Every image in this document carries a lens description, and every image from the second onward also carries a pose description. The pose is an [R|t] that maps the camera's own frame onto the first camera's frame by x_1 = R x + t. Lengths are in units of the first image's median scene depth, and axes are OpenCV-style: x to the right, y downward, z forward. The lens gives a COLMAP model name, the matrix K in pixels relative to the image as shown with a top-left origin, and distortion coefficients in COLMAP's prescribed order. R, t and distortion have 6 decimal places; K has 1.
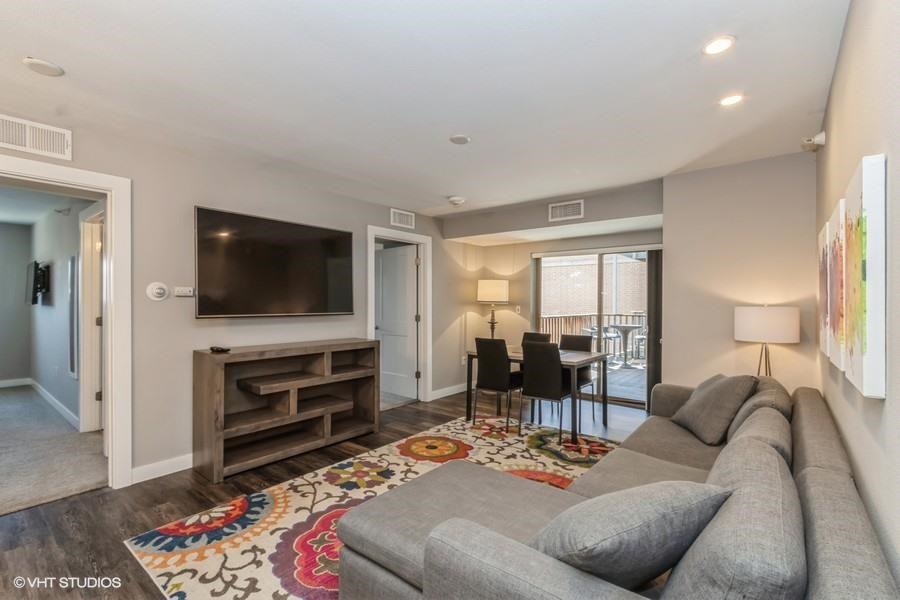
lens RADIAL K [[410.8, 0, 450.0], [0, 410.8, 300.0], [0, 0, 1]] dist [0.000544, -0.000181]
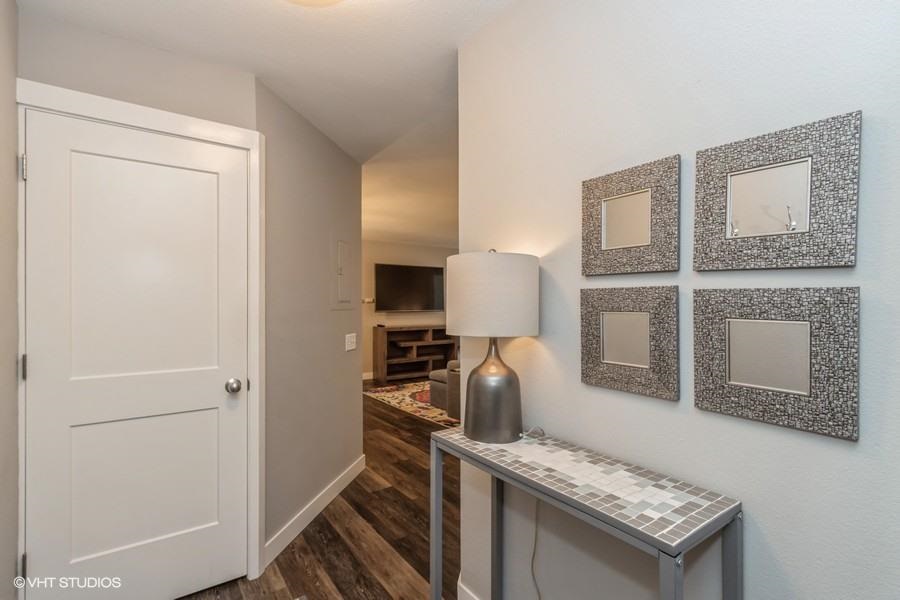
lens RADIAL K [[419.4, 0, 448.6], [0, 419.4, 298.7], [0, 0, 1]] dist [0.001362, 0.000001]
pose [[0.962365, -0.005729, -0.271700, 0.377870], [0.005984, 0.999982, 0.000112, -0.025692], [0.271694, -0.001734, 0.962382, -1.040330]]
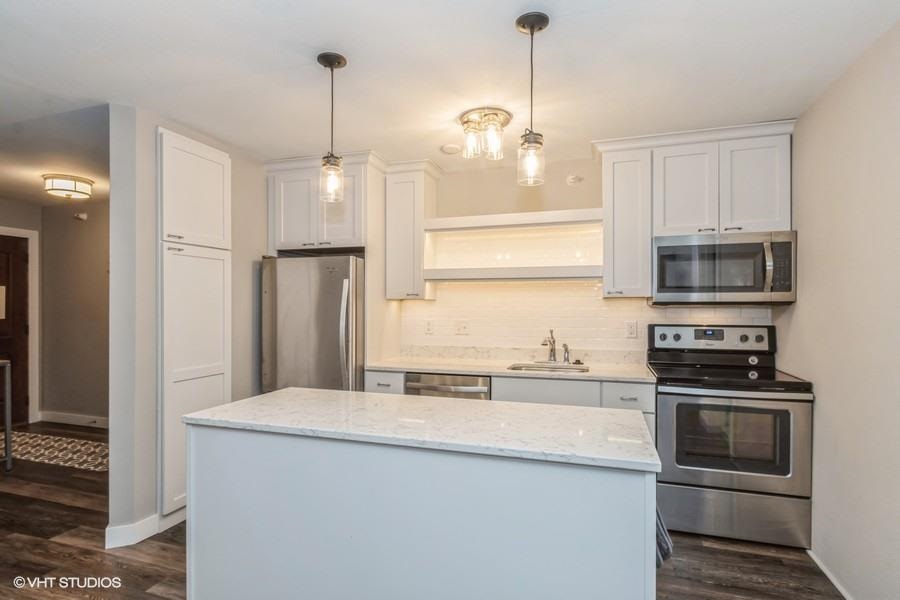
lens RADIAL K [[470.6, 0, 444.8], [0, 470.6, 306.9], [0, 0, 1]] dist [-0.002768, 0.000776]
pose [[-0.938942, -0.003165, -0.344061, -0.342289], [-0.002006, 0.999991, -0.003726, -0.007361], [0.344070, -0.002808, -0.938940, 0.774320]]
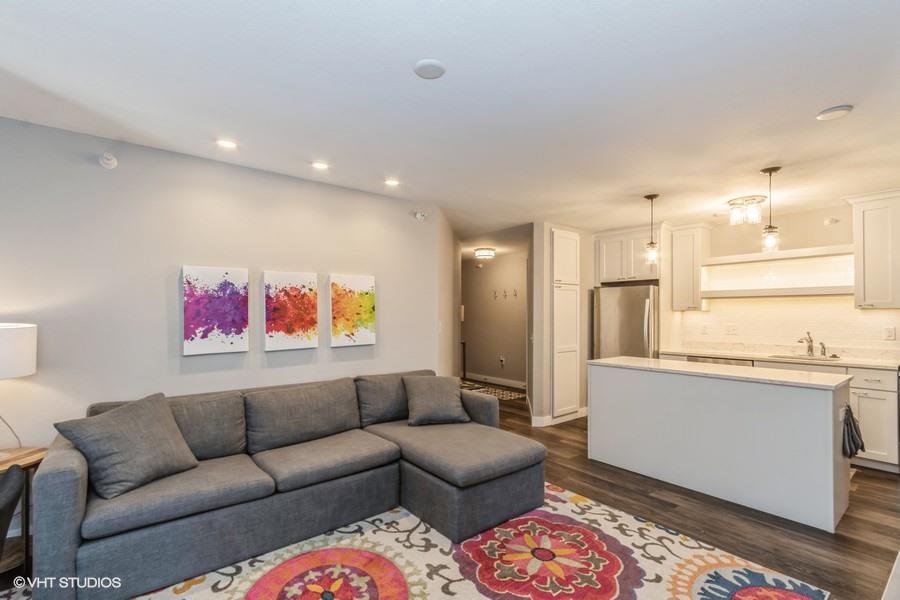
lens RADIAL K [[414.7, 0, 449.4], [0, 414.7, 312.2], [0, 0, 1]] dist [0.003815, -0.000299]
pose [[-0.975544, -0.002656, 0.219787, -0.124581], [-0.005078, 0.999932, -0.010458, -0.003420], [-0.219744, -0.011318, -0.975492, 1.366862]]
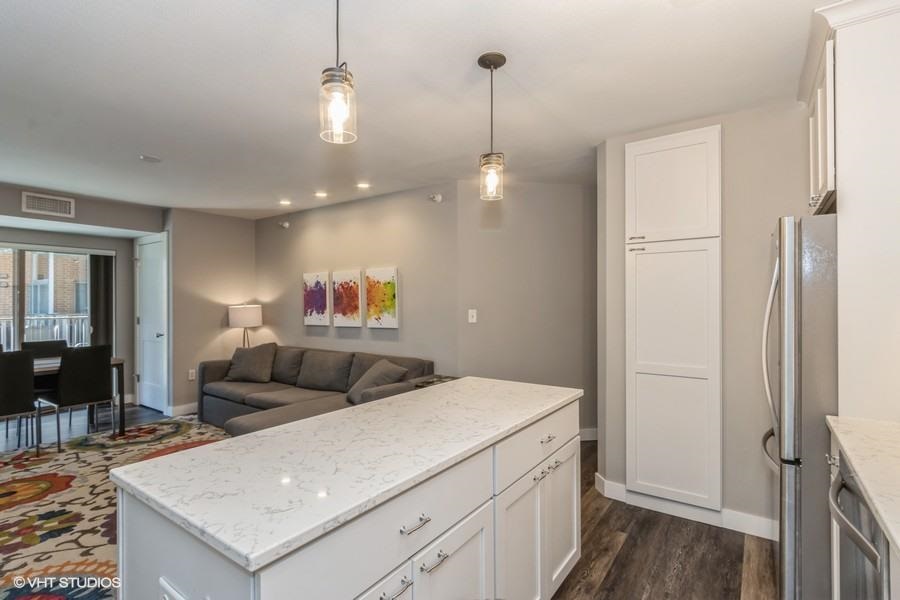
lens RADIAL K [[434.1, 0, 446.9], [0, 434.1, 300.1], [0, 0, 1]] dist [0.000851, -0.000343]
pose [[-0.055568, -0.002011, 0.998453, -0.991107], [-0.003870, 0.999991, 0.001799, -0.015284], [-0.998447, -0.003764, -0.055575, 0.233027]]
